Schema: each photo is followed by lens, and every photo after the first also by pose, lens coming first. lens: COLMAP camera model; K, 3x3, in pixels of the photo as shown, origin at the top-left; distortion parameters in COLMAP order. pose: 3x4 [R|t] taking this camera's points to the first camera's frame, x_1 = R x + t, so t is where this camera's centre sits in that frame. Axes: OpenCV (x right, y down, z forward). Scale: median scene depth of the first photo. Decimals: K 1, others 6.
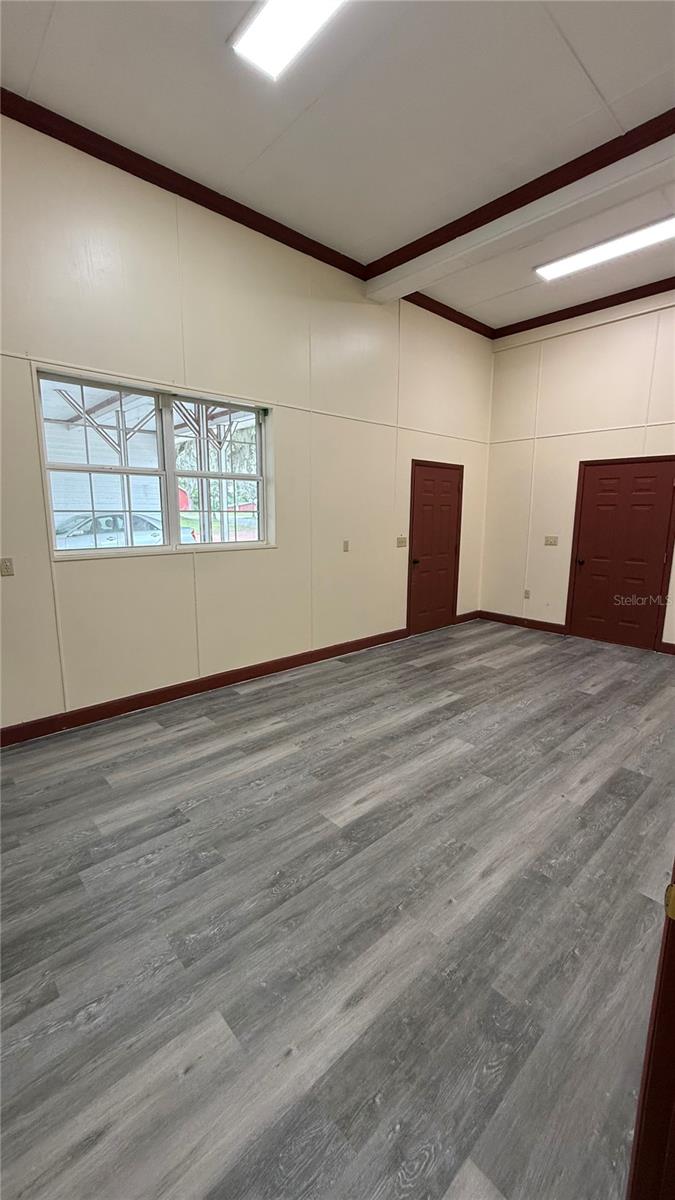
lens RADIAL K [[478.7, 0, 338.7], [0, 478.7, 595.1], [0, 0, 1]] dist [-0.001287, 0.000163]
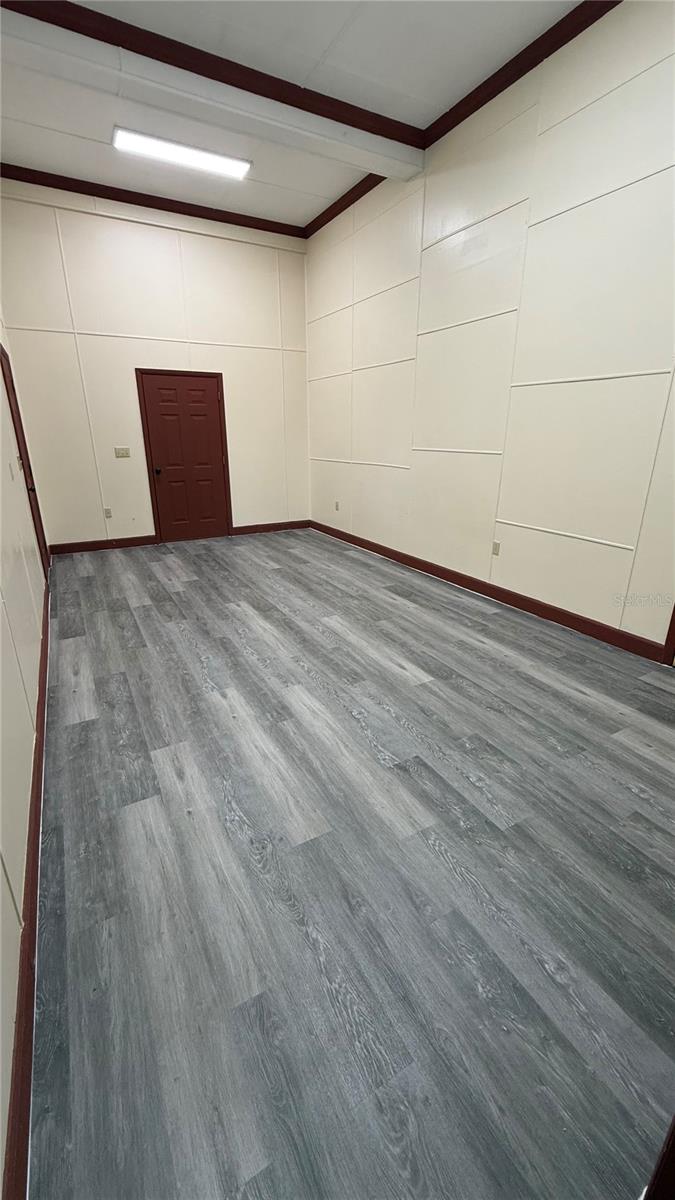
lens RADIAL K [[478.7, 0, 338.7], [0, 478.7, 595.1], [0, 0, 1]] dist [-0.001287, 0.000163]
pose [[0.228762, -0.323526, 0.918150, -0.778525], [0.169756, 0.941967, 0.289623, -0.085163], [-0.958567, 0.089606, 0.270407, 0.610766]]
